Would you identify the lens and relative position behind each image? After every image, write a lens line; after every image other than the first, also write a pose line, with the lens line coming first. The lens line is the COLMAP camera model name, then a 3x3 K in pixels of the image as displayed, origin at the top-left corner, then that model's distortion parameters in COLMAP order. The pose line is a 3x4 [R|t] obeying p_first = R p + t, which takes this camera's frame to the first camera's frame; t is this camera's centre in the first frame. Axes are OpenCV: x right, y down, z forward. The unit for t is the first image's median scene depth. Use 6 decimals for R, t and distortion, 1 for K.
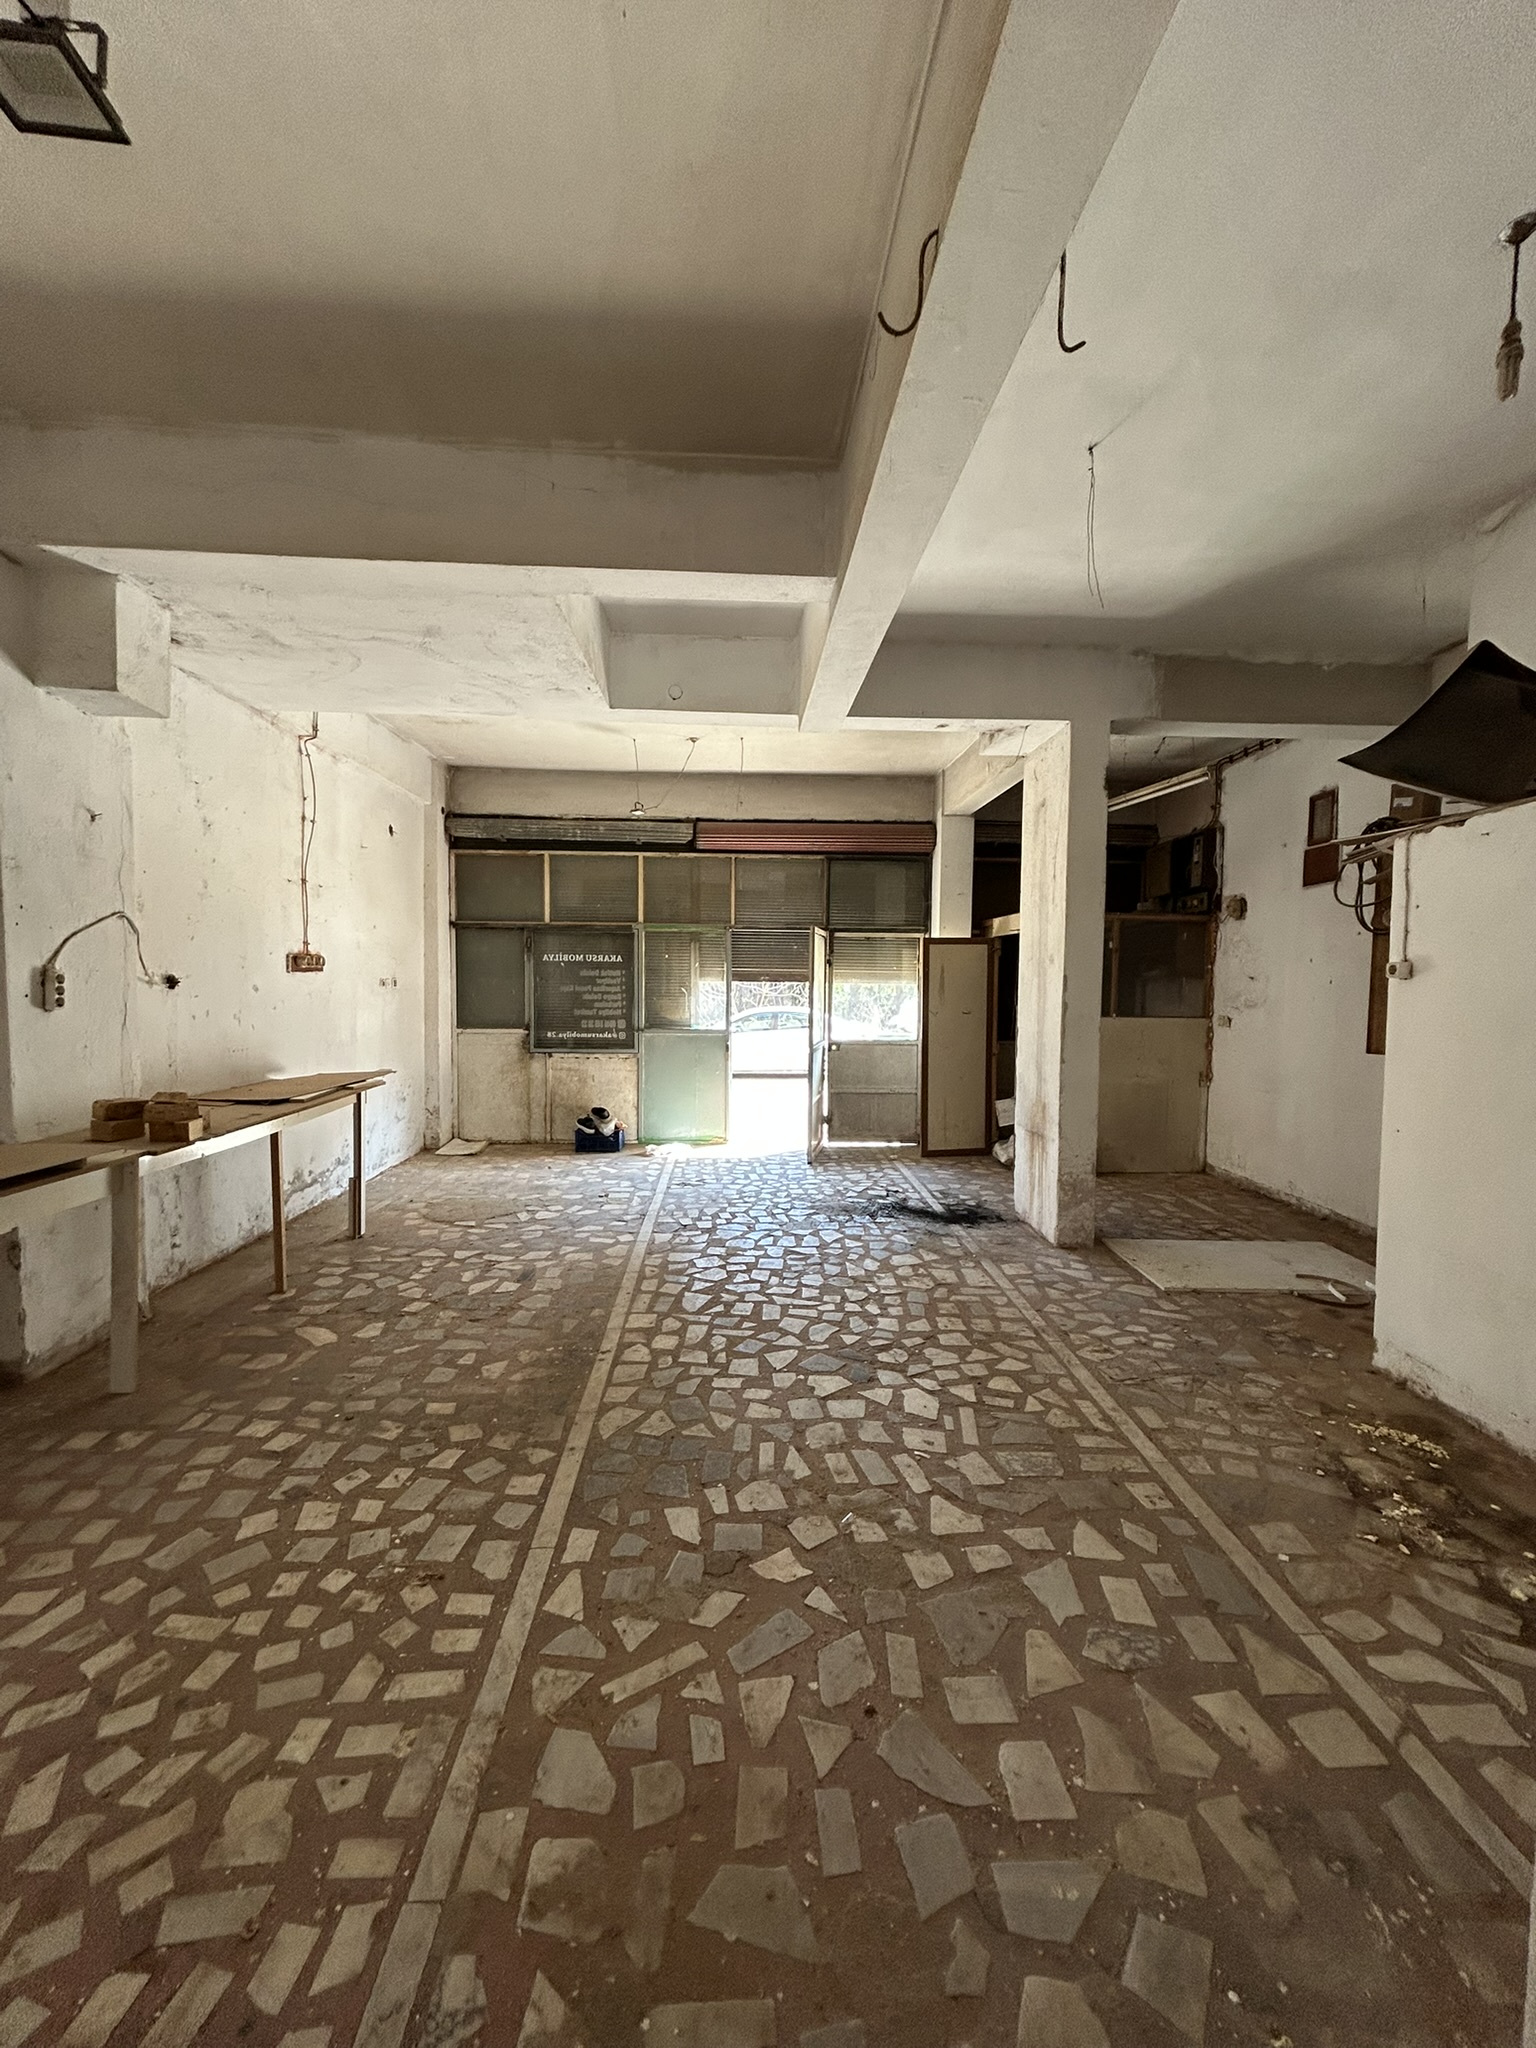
lens RADIAL K [[821.6, 0, 769.4], [0, 821.6, 1021.7], [0, 0, 1]] dist [-0.002331, 0.000901]
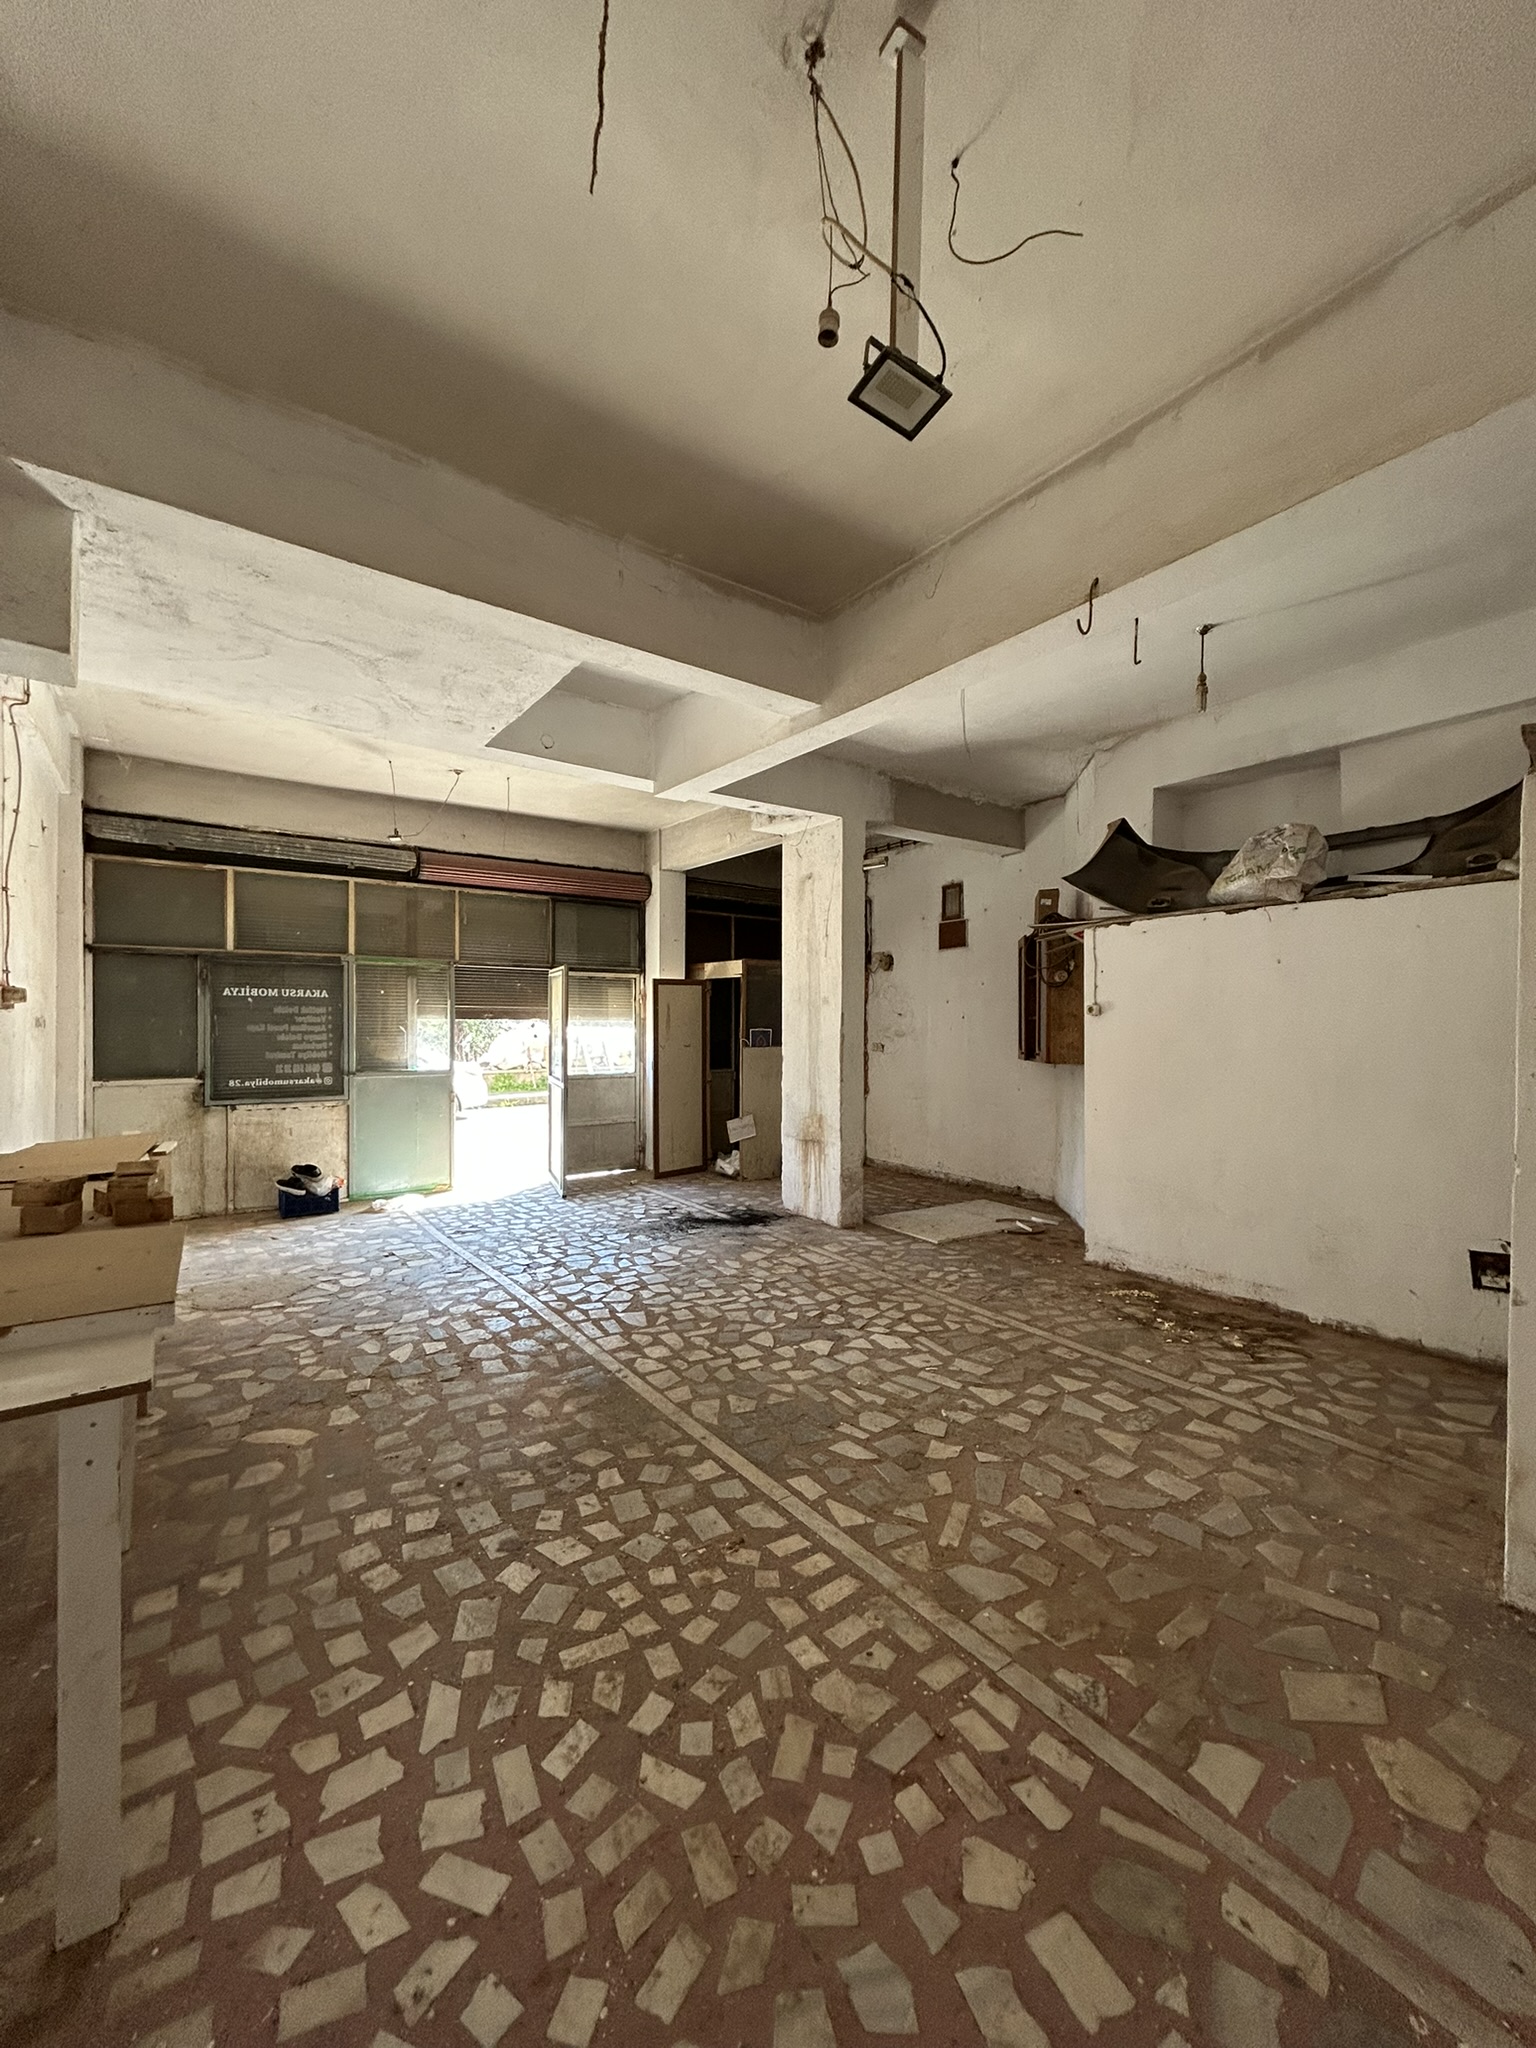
lens RADIAL K [[821.6, 0, 768.7], [0, 821.6, 1021.0], [0, 0, 1]] dist [-0.002331, 0.000901]
pose [[0.837294, -0.006422, 0.546715, -0.584026], [0.031107, 0.998871, -0.035908, -0.002284], [-0.545867, 0.047072, 0.836549, -0.007202]]
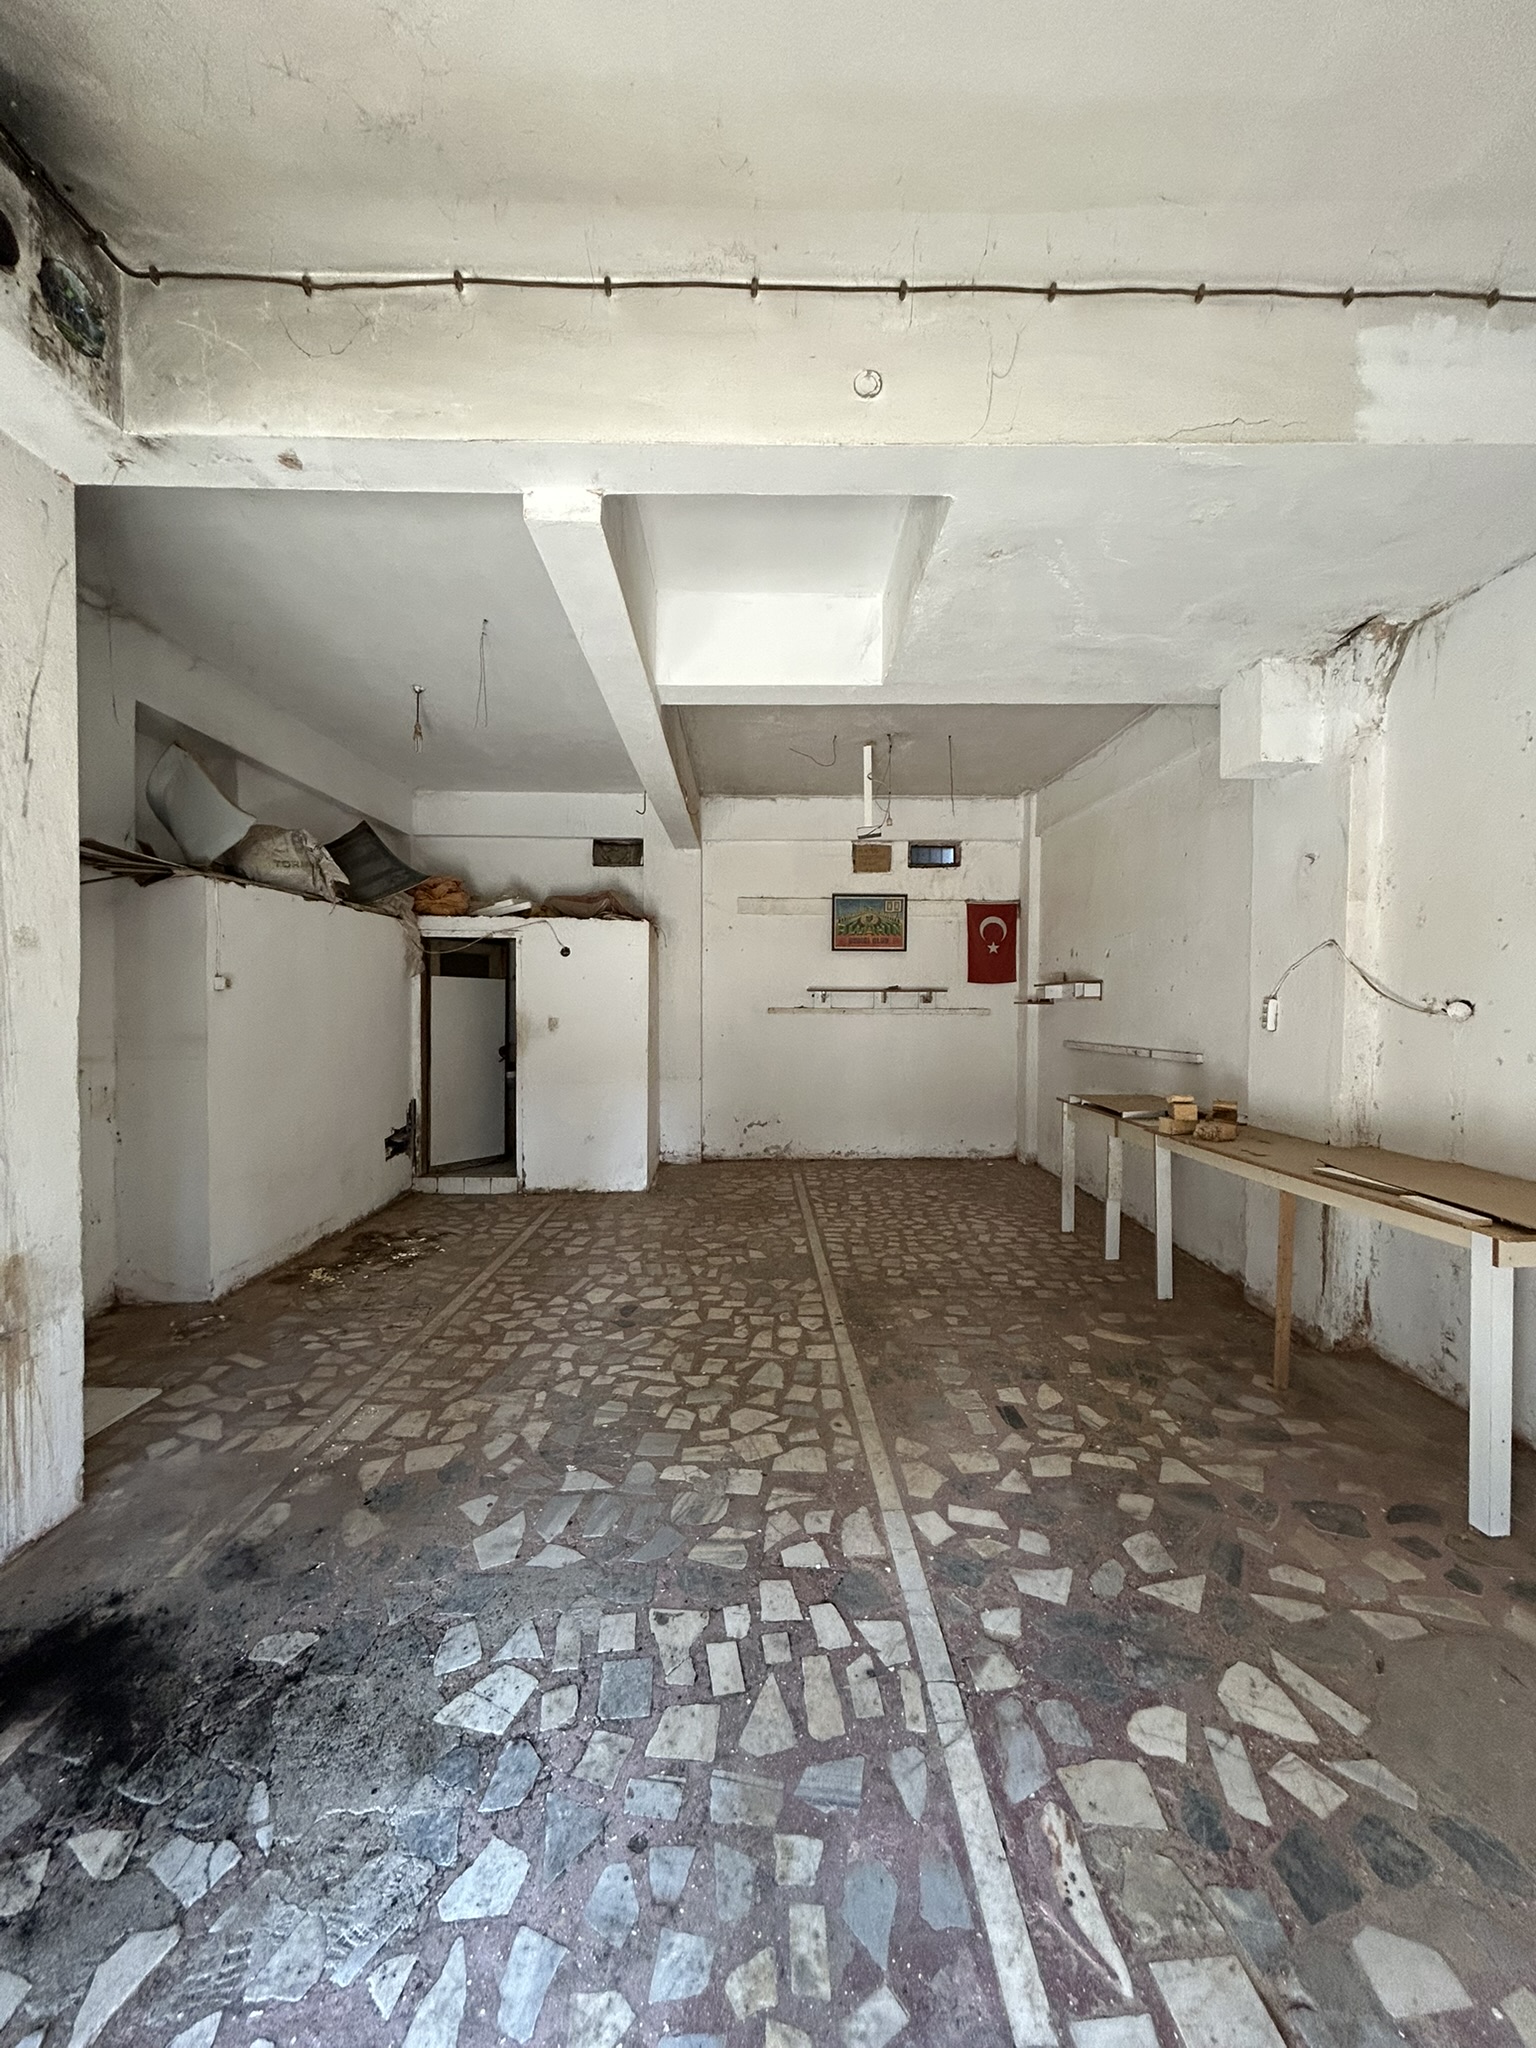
lens RADIAL K [[821.6, 0, 768.5], [0, 821.6, 1025.8], [0, 0, 1]] dist [-0.002331, 0.000901]
pose [[-0.999573, -0.015020, 0.025066, -0.118102], [-0.013144, 0.997215, 0.073407, -0.091697], [-0.026099, 0.073046, -0.996987, 2.019843]]
